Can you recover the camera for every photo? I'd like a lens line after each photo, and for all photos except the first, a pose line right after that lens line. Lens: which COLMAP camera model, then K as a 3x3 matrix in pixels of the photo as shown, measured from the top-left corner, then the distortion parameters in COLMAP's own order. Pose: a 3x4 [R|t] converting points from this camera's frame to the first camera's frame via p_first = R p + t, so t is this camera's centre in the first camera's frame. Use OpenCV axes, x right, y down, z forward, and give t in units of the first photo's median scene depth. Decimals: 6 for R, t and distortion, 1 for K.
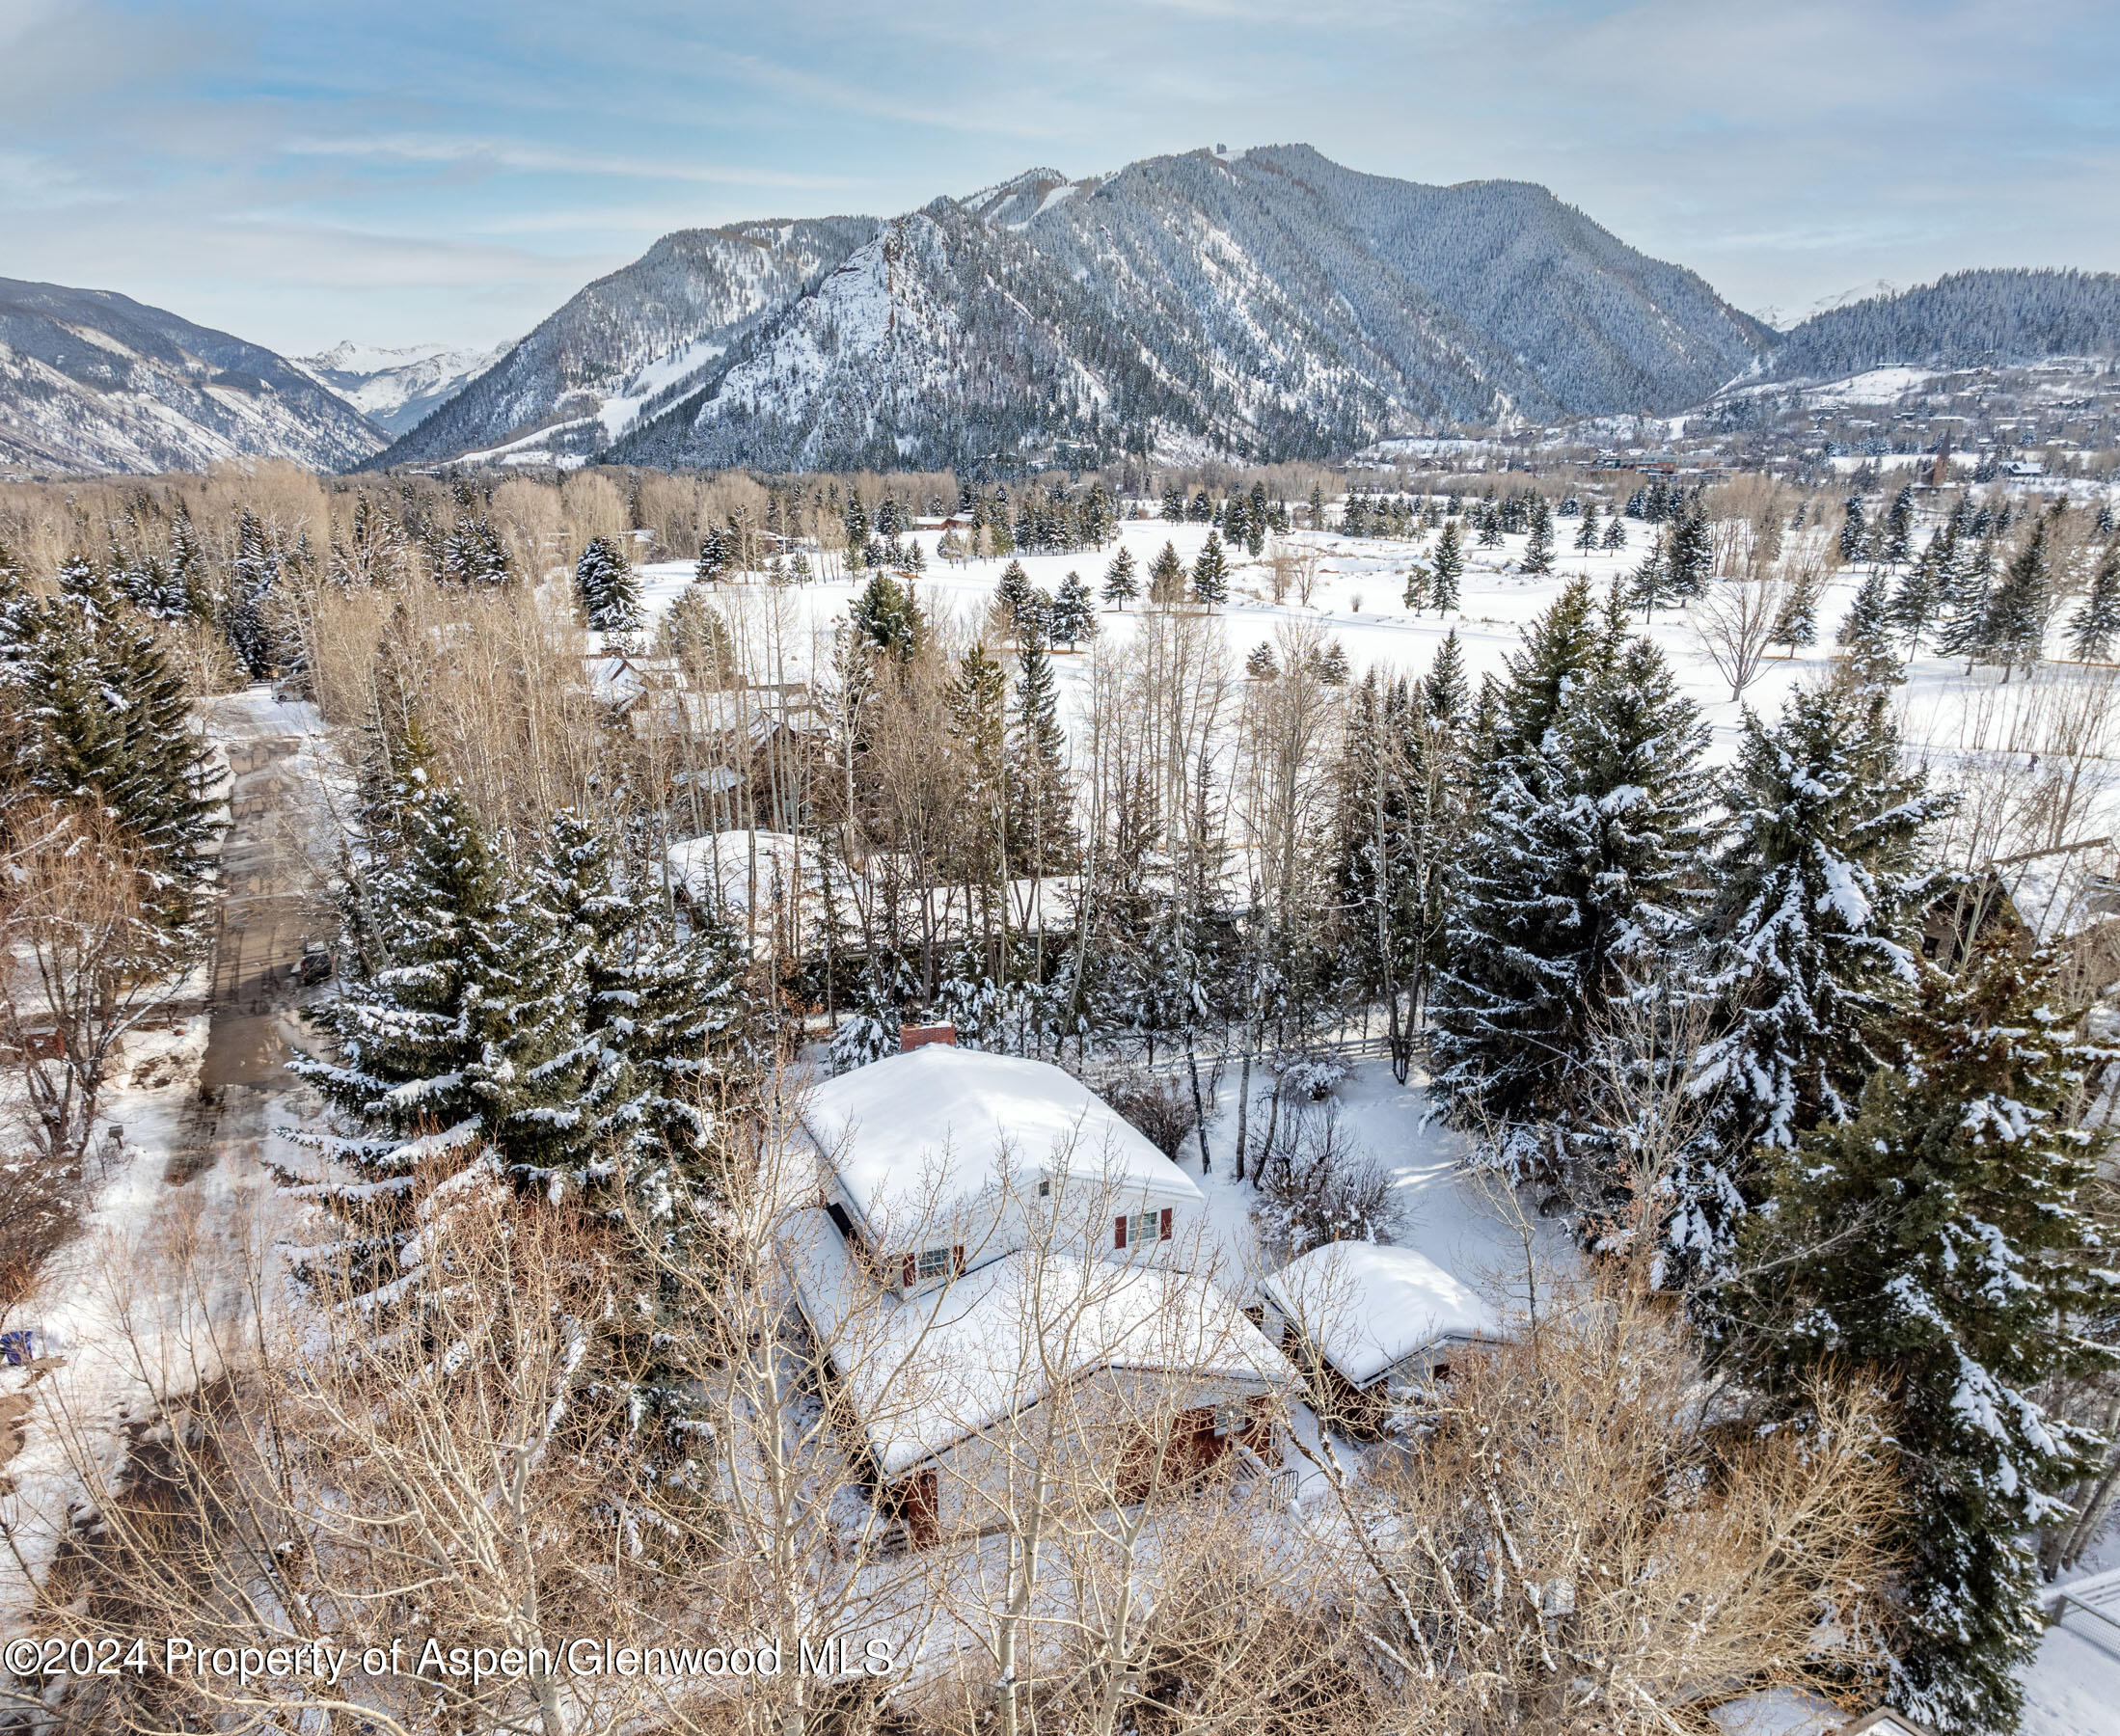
lens RADIAL K [[1508.7, 0, 1054.0], [0, 1508.7, 1126.2], [0, 0, 1]] dist [0.008194, -0.014933]
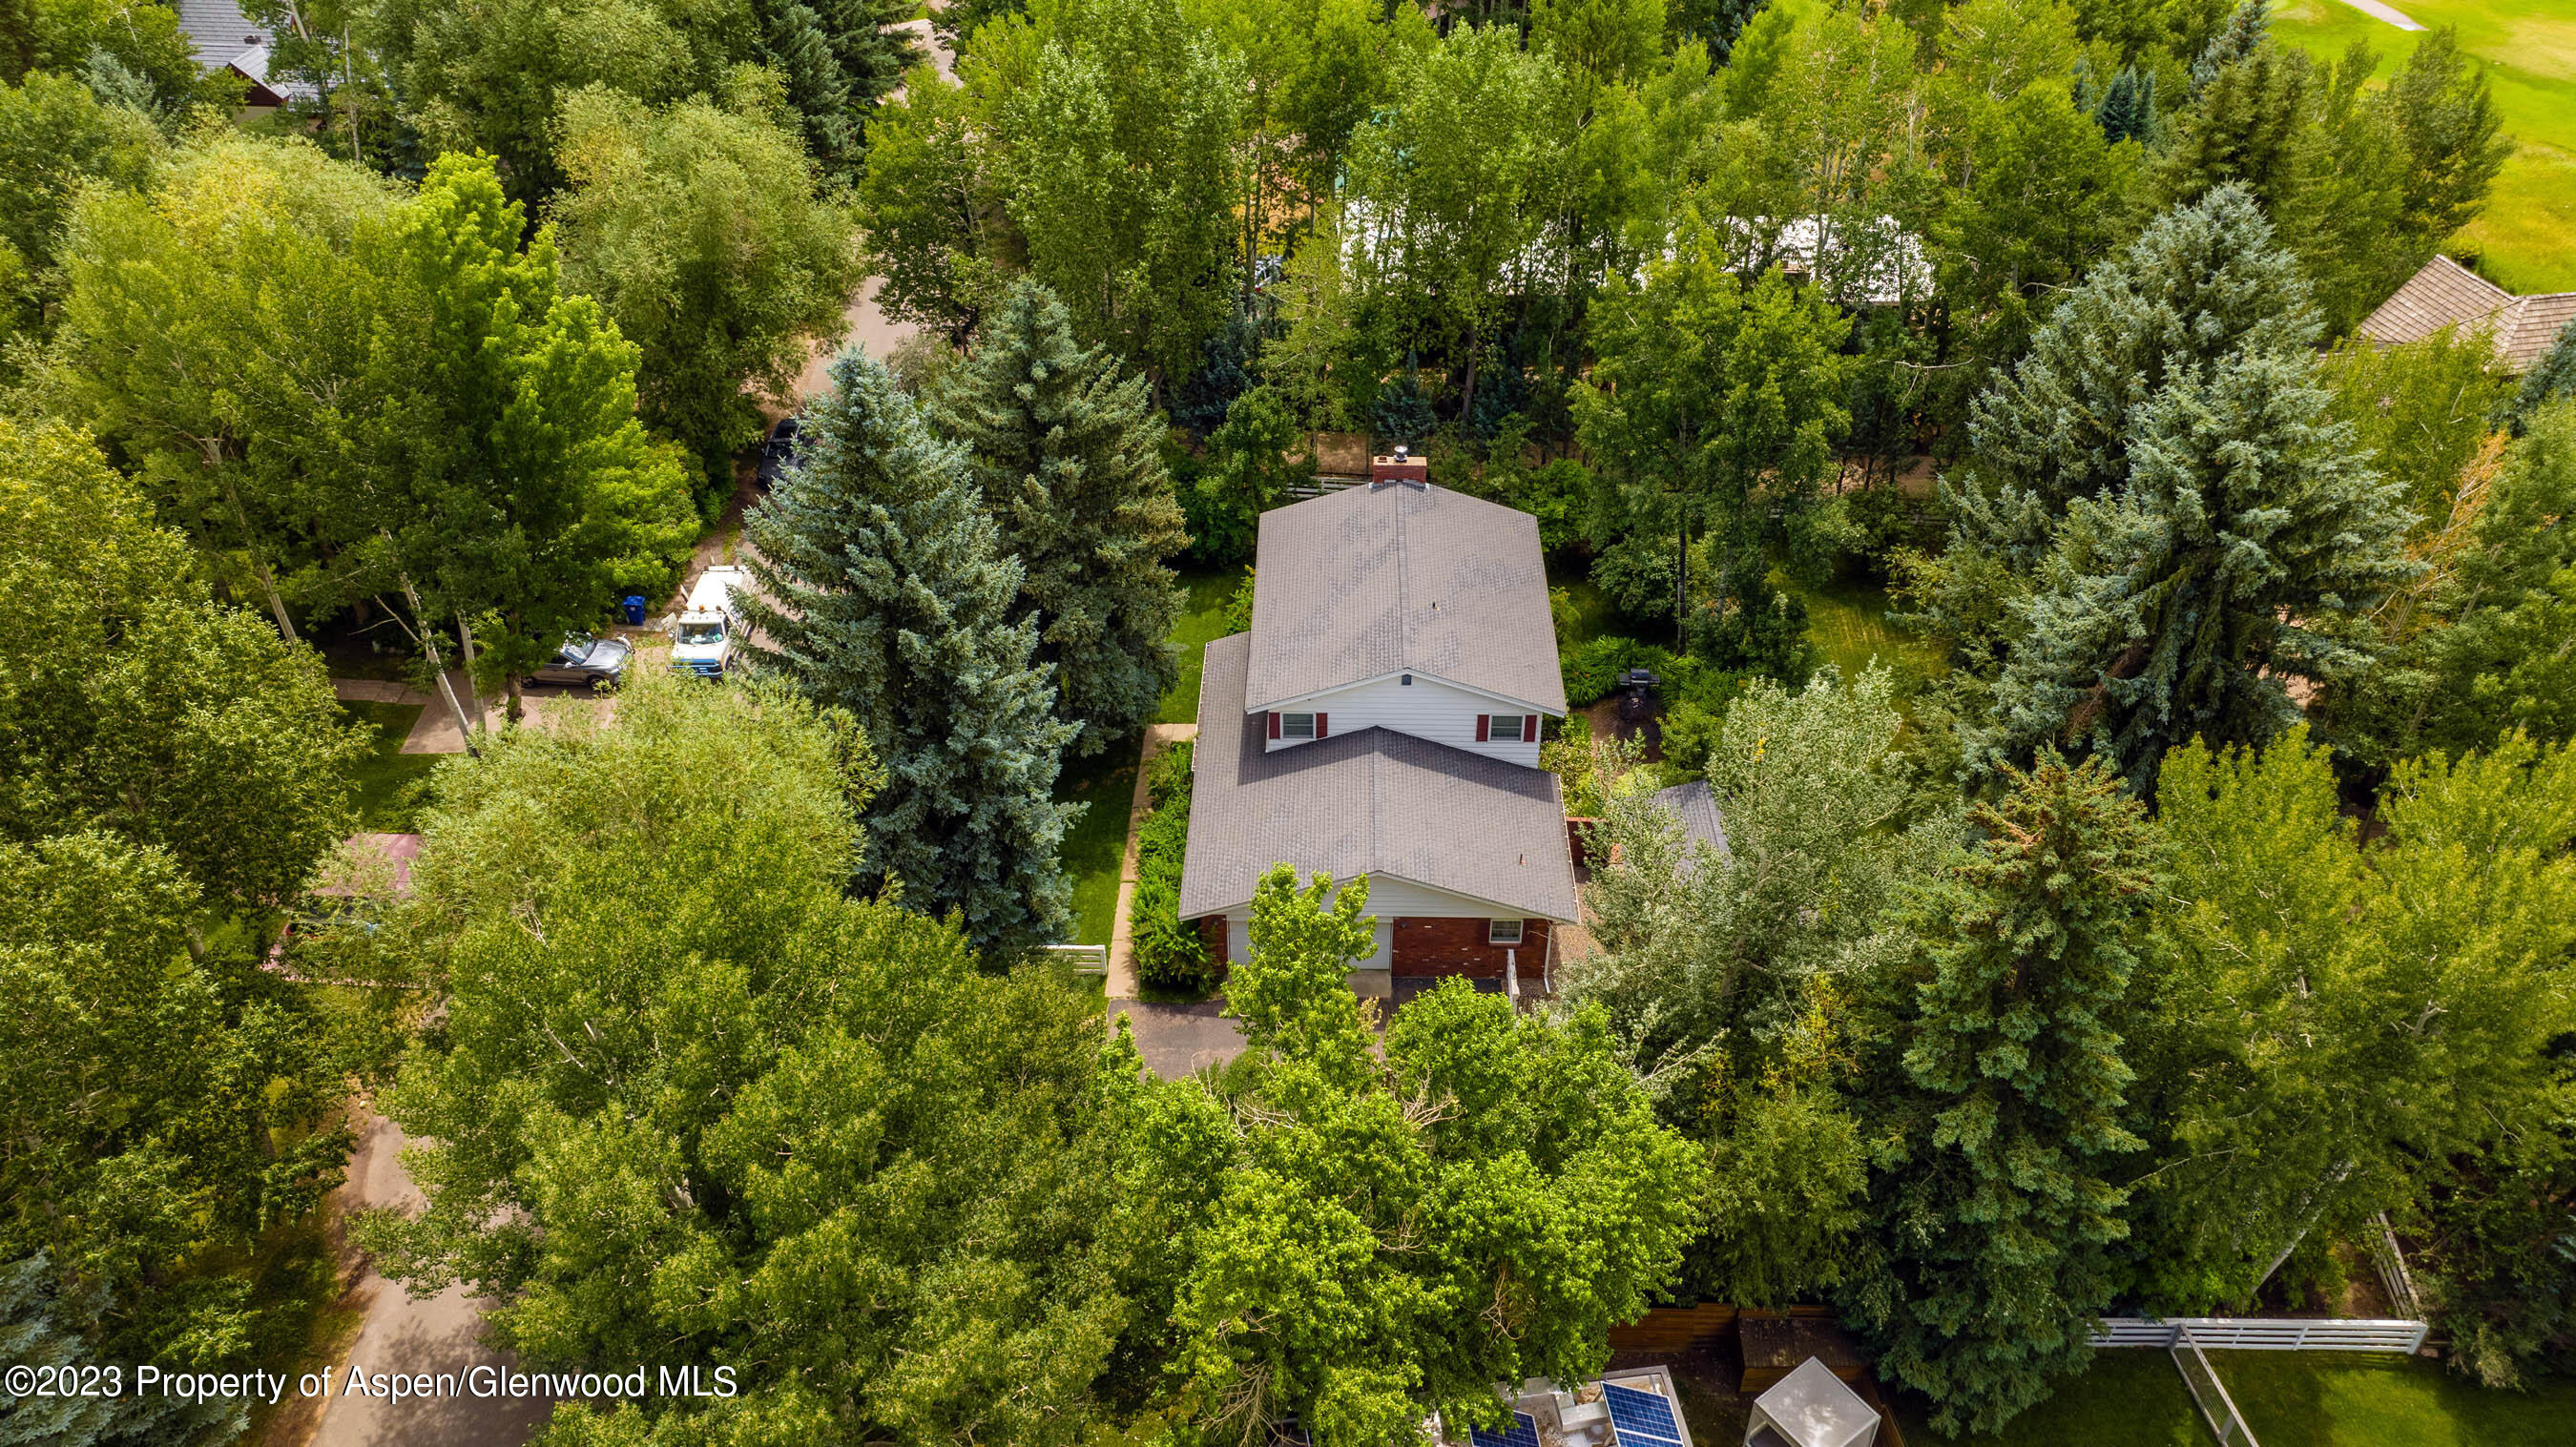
lens RADIAL K [[1840.2, 0, 1290.0], [0, 1840.2, 717.3], [0, 0, 1]] dist [-0.026764, 0.035465]
pose [[0.921411, 0.221998, -0.318935, 0.199674], [-0.137888, 0.954125, 0.265767, -0.157583], [0.363303, -0.200903, 0.909752, -0.129904]]
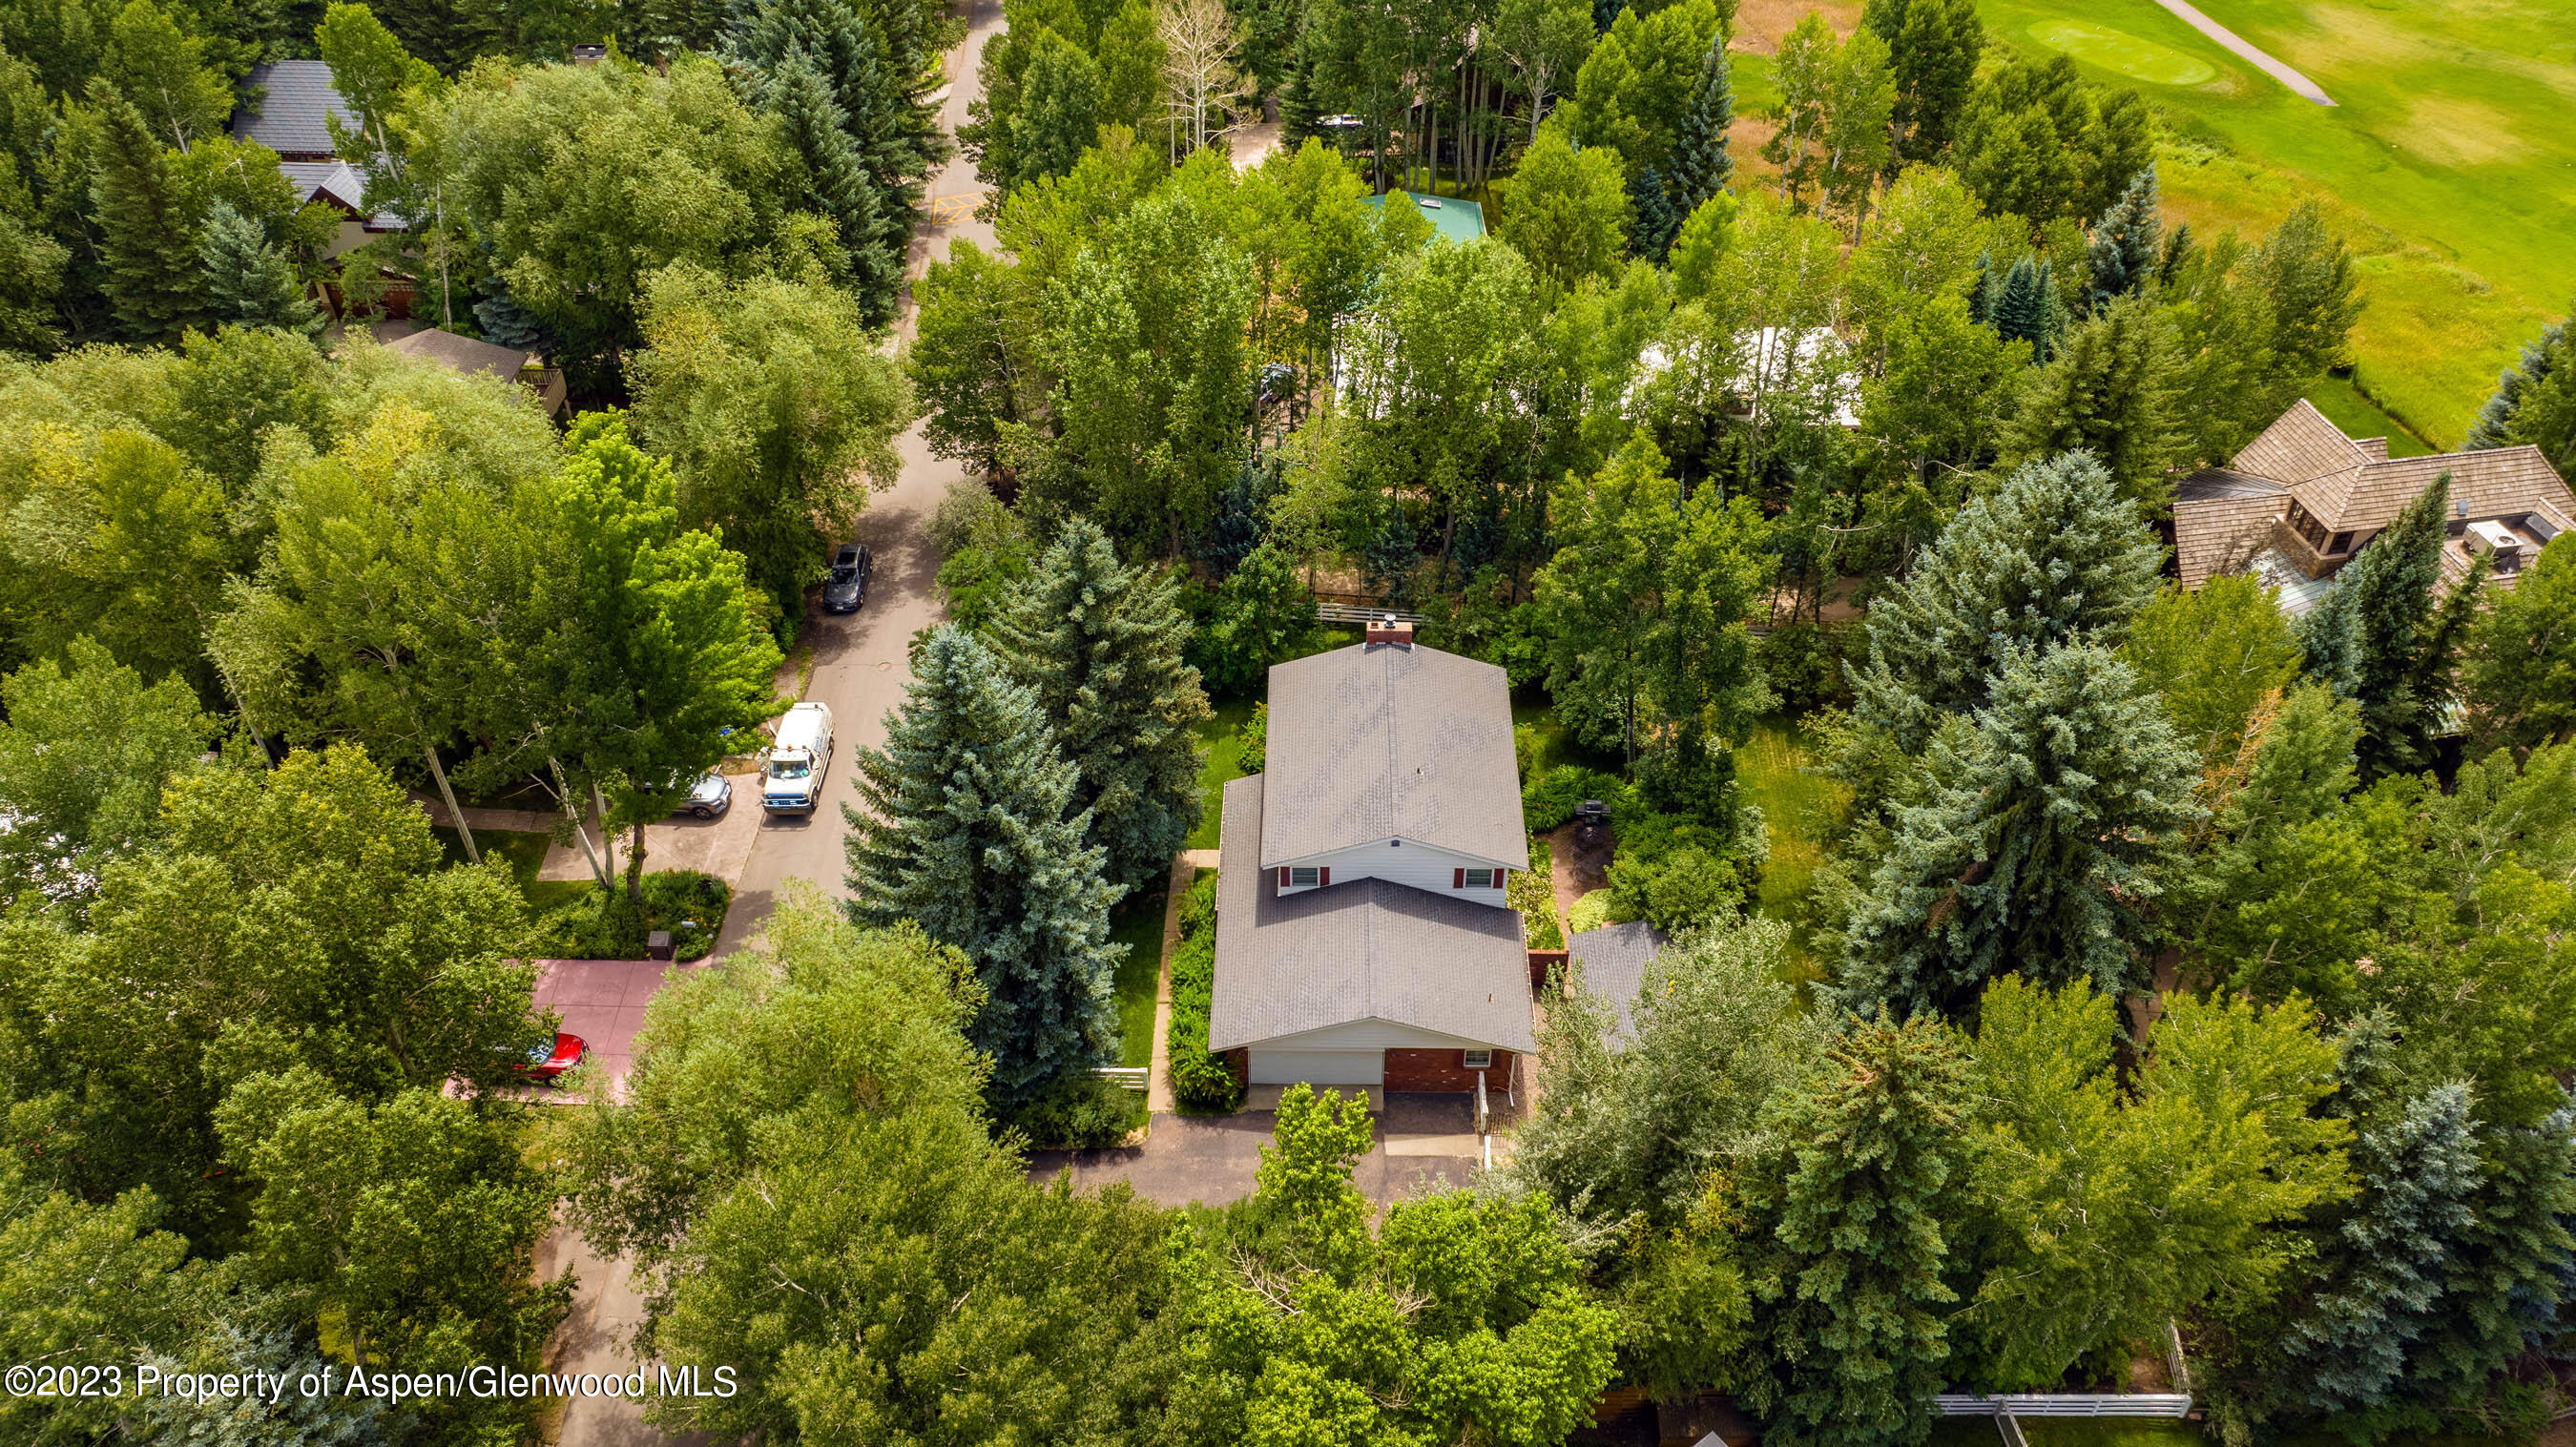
lens RADIAL K [[1840.2, 0, 1288.8], [0, 1840.2, 709.7], [0, 0, 1]] dist [-0.026764, 0.035465]
pose [[0.924700, 0.236036, -0.298691, 0.205933], [-0.136091, 0.937700, 0.319685, -0.324574], [0.355539, -0.254964, 0.899214, -0.240573]]
